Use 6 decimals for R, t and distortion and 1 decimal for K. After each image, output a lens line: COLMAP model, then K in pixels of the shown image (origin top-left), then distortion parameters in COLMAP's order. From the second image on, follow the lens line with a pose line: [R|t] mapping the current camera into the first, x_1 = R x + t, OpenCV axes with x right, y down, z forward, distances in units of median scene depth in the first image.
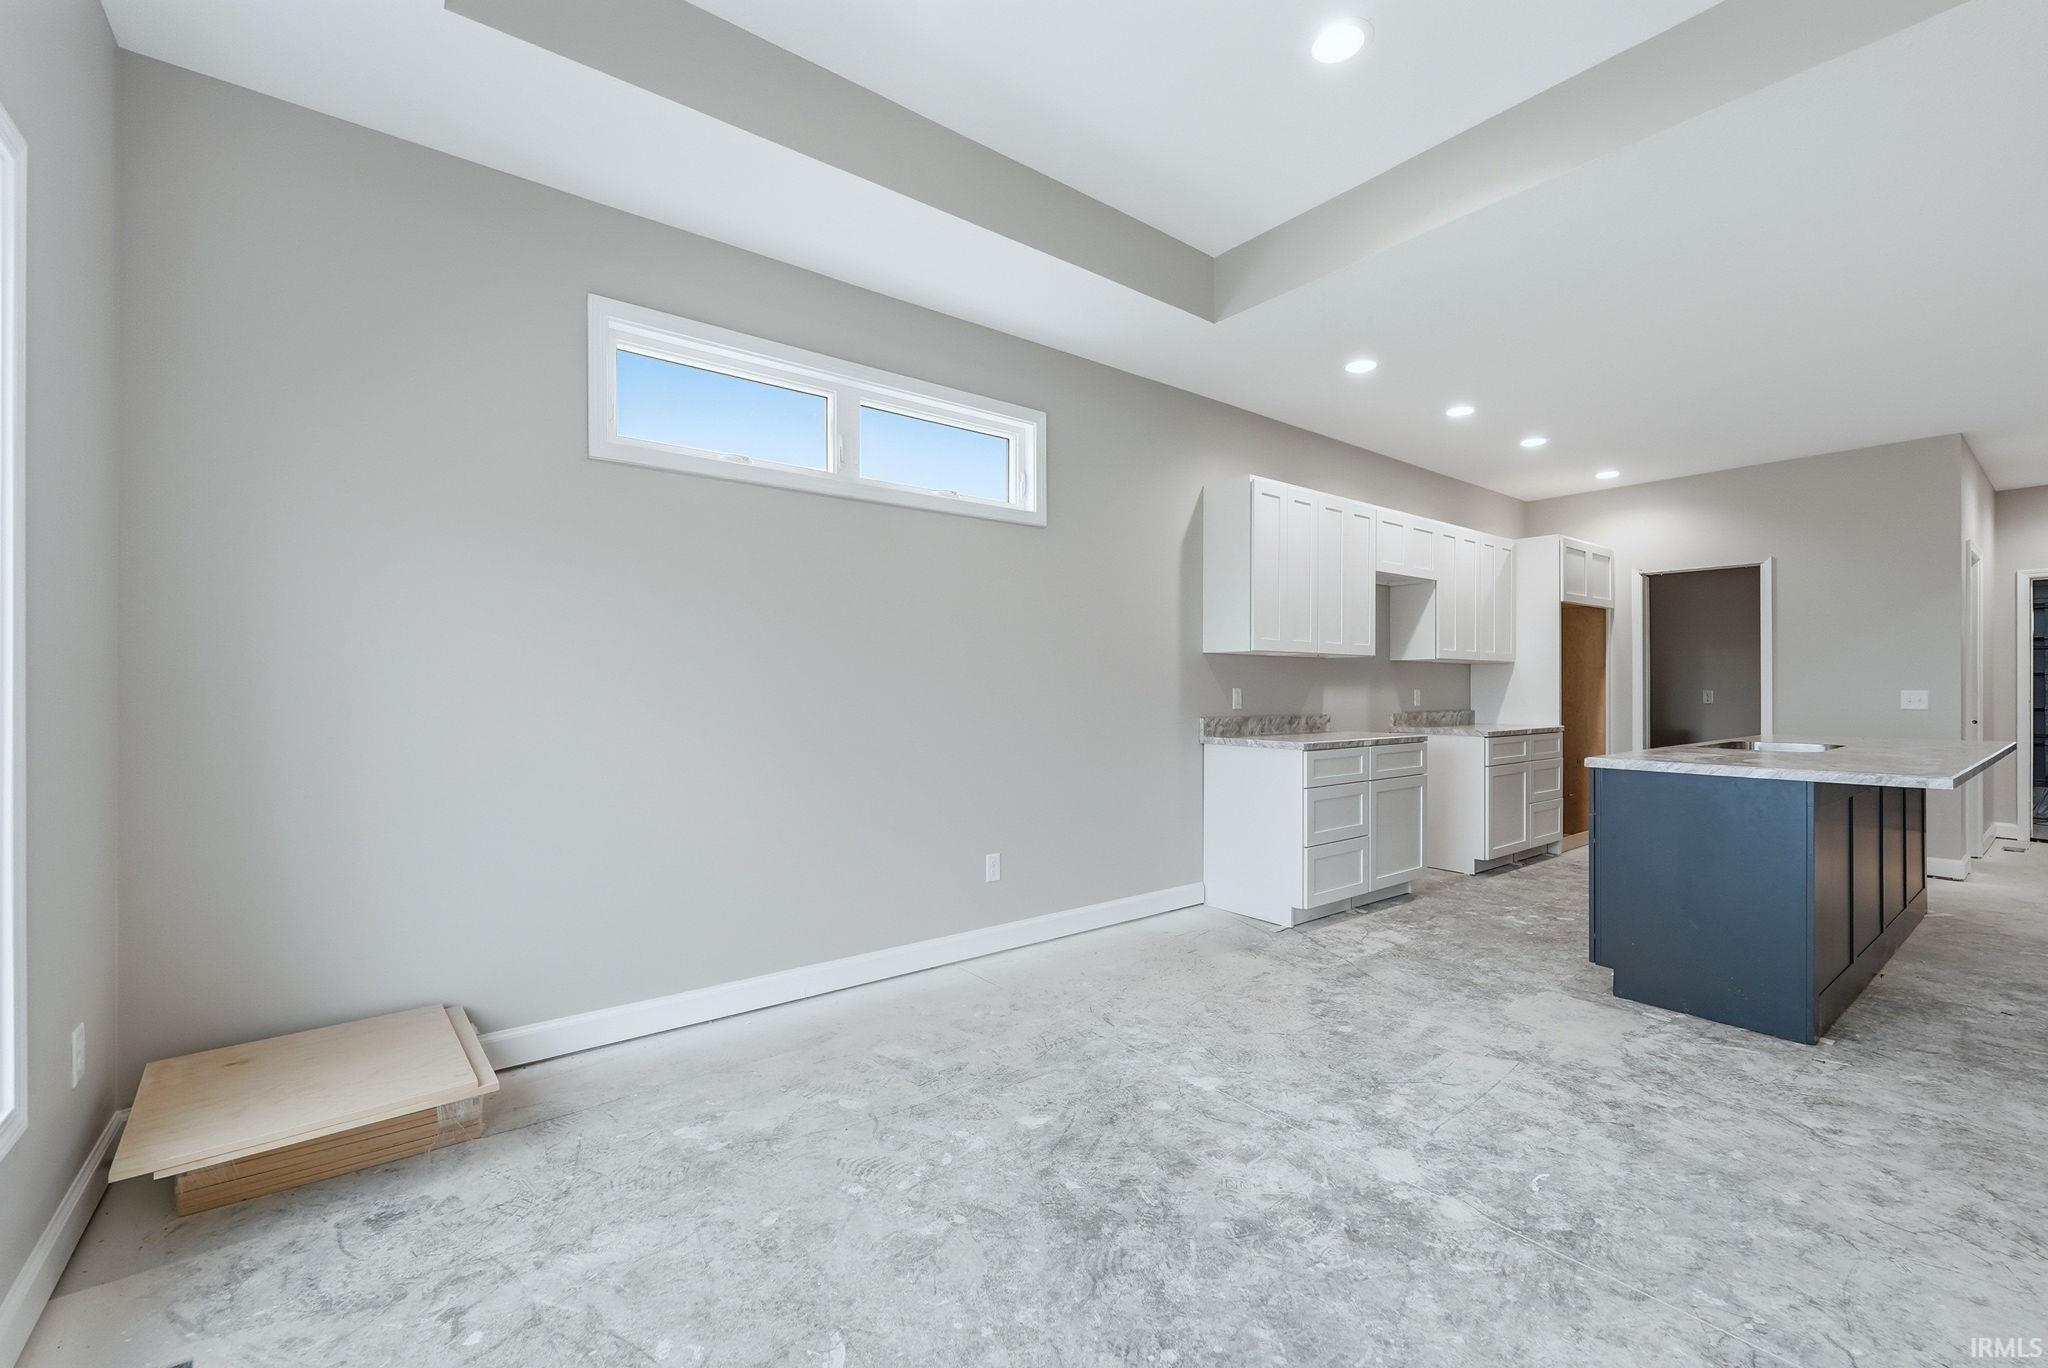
lens RADIAL K [[843.1, 0, 1010.2], [0, 843.1, 689.3], [0, 0, 1]] dist [-0.001732, 0.000072]
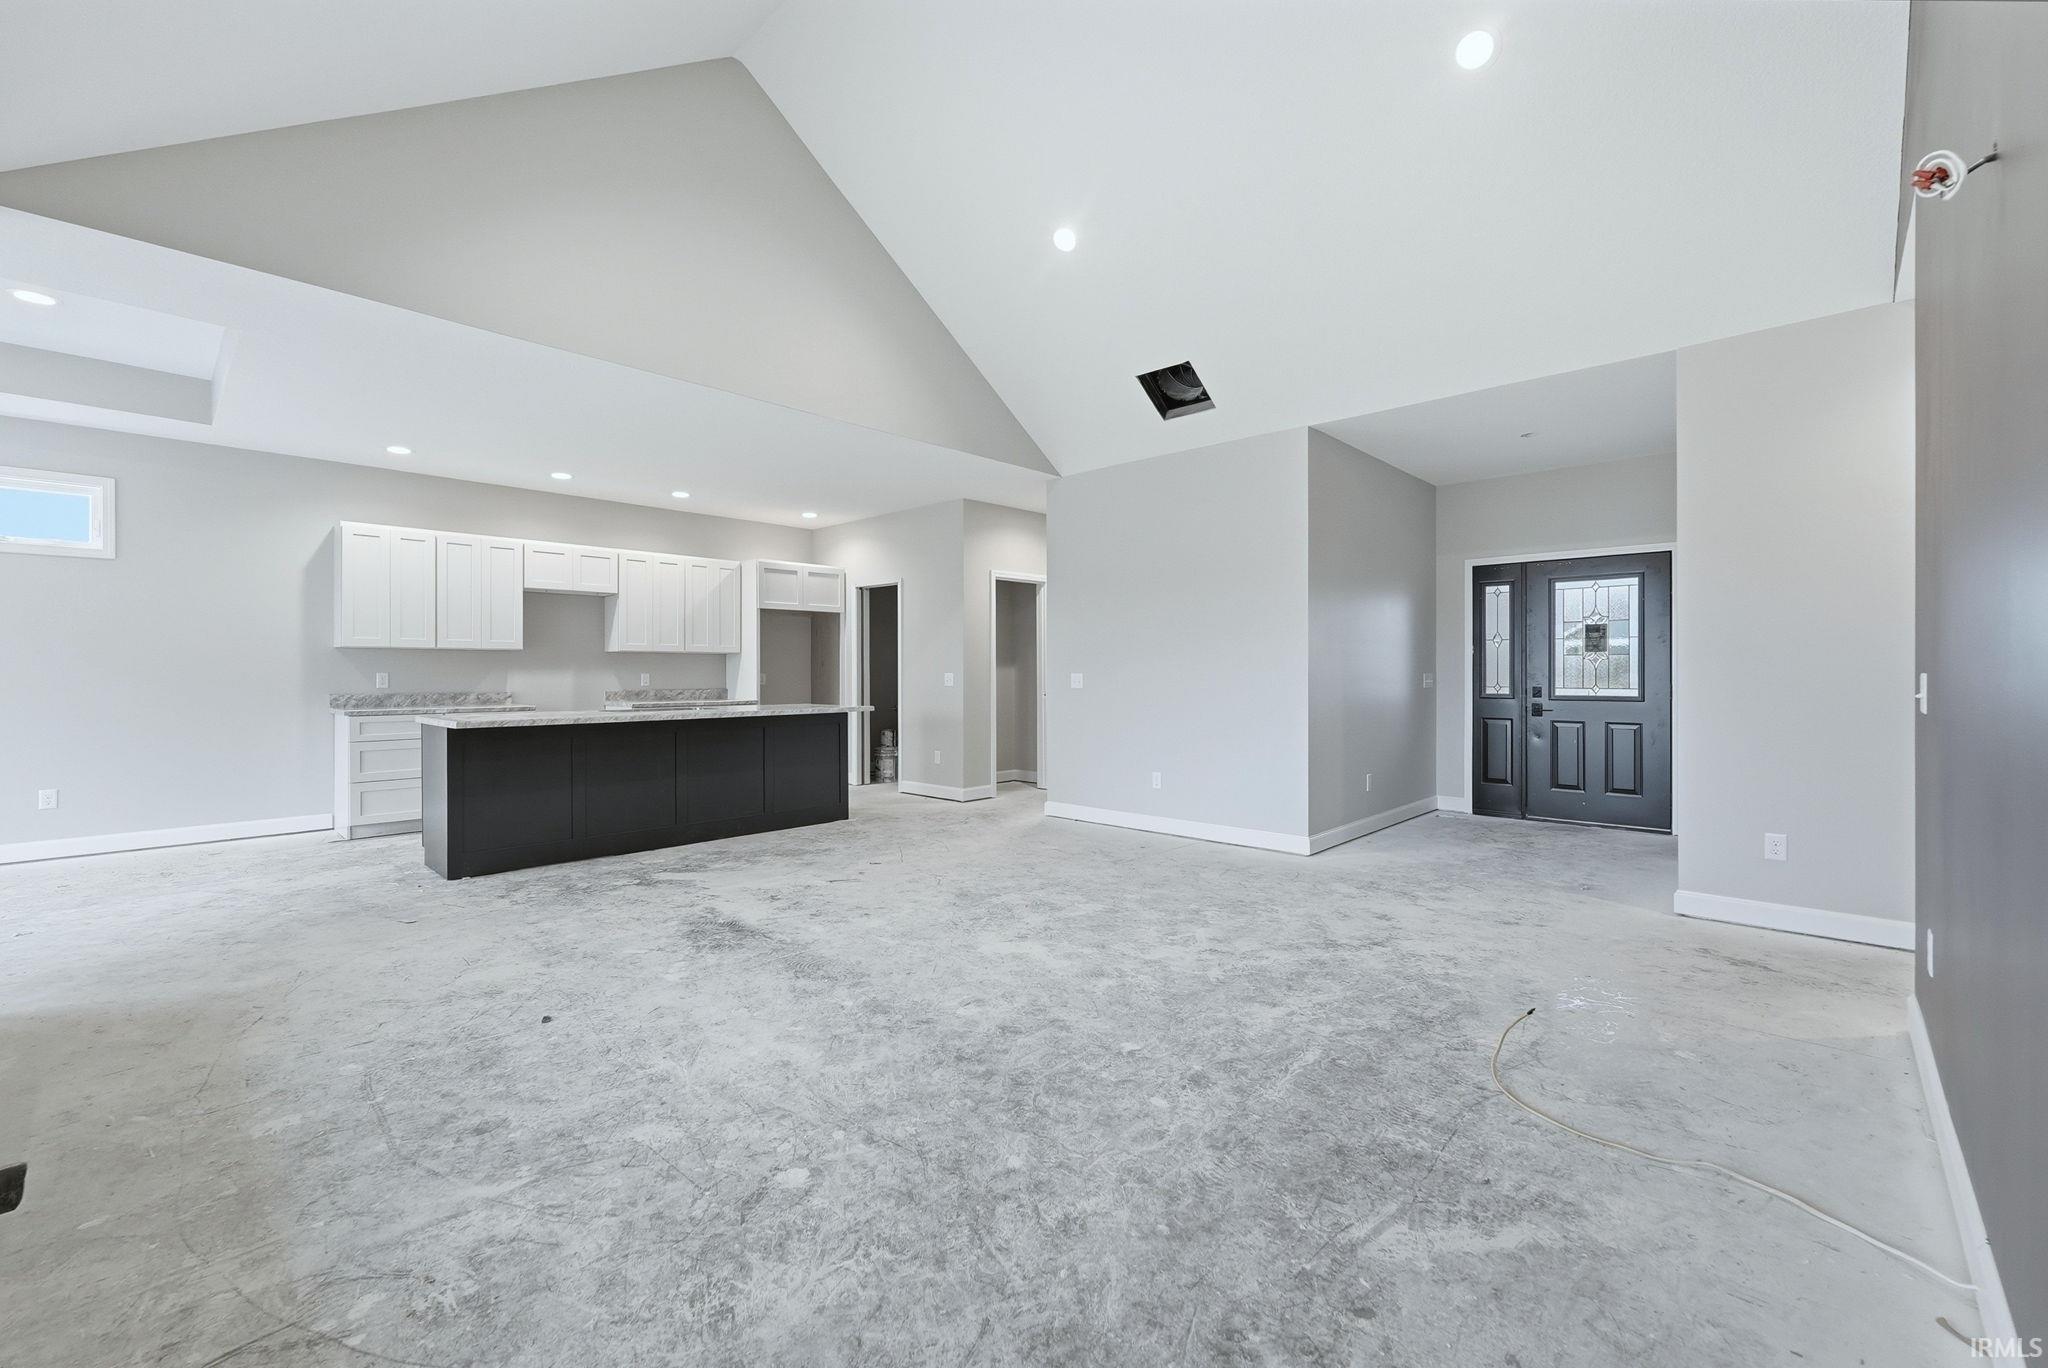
lens RADIAL K [[843.1, 0, 1009.5], [0, 843.1, 673.9], [0, 0, 1]] dist [-0.001732, 0.000072]
pose [[0.988595, -0.002822, 0.150571, 1.543584], [0.002890, 0.999996, -0.000231, 0.005121], [-0.150570, 0.000663, 0.988599, -0.729601]]
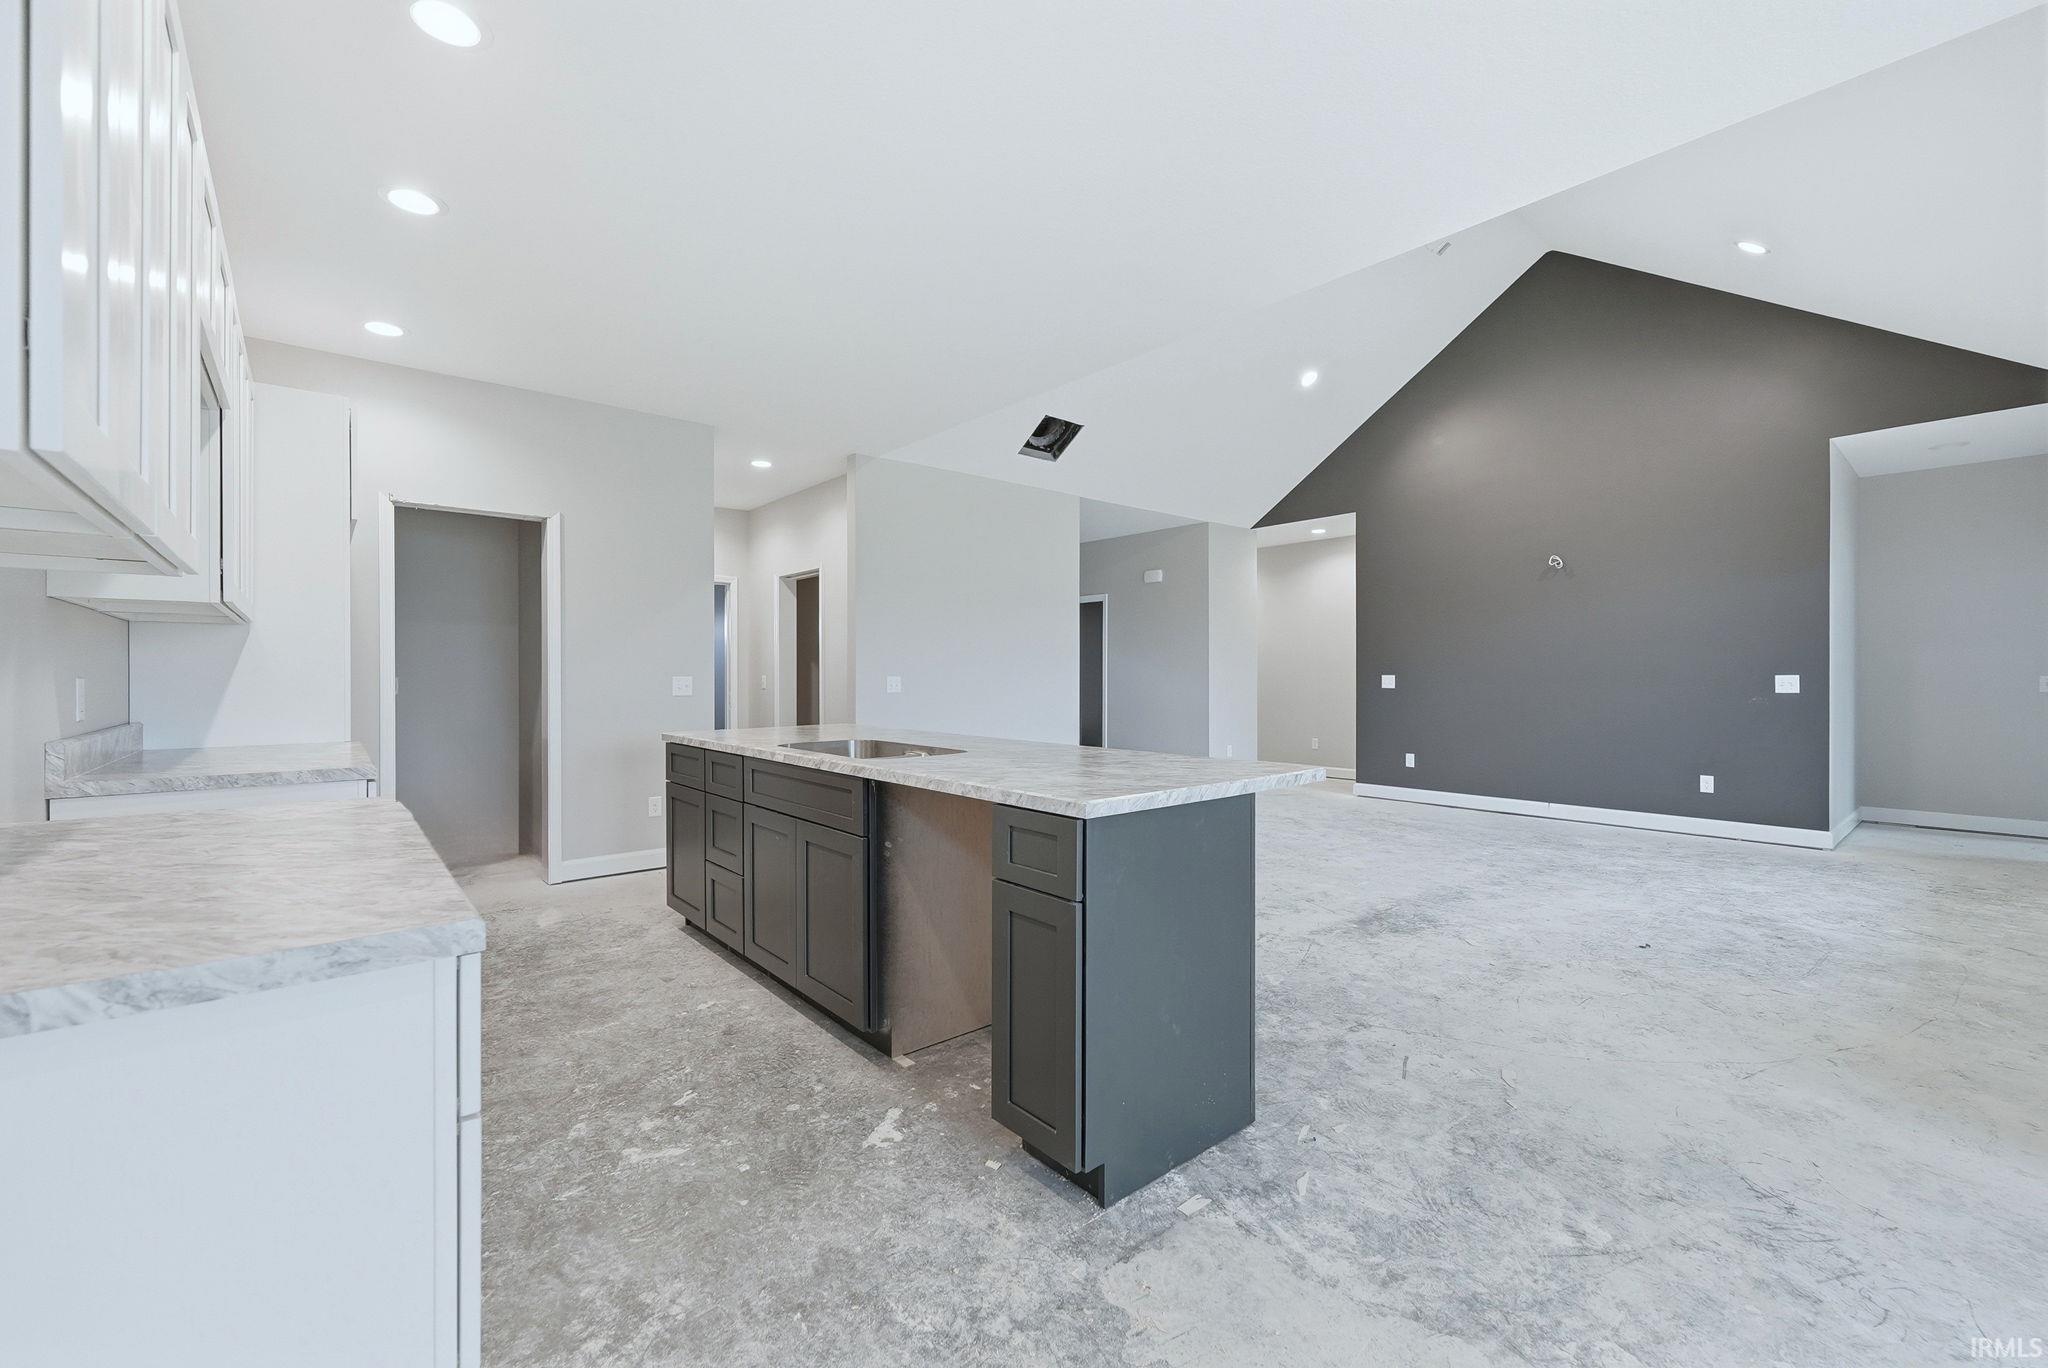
lens RADIAL K [[843.1, 0, 1005.2], [0, 843.1, 667.2], [0, 0, 1]] dist [-0.001732, 0.000072]
pose [[-0.043213, 0.006675, 0.999044, 0.141005], [0.002629, 0.999975, -0.006567, -0.001910], [-0.999062, 0.002342, -0.043230, 1.073046]]
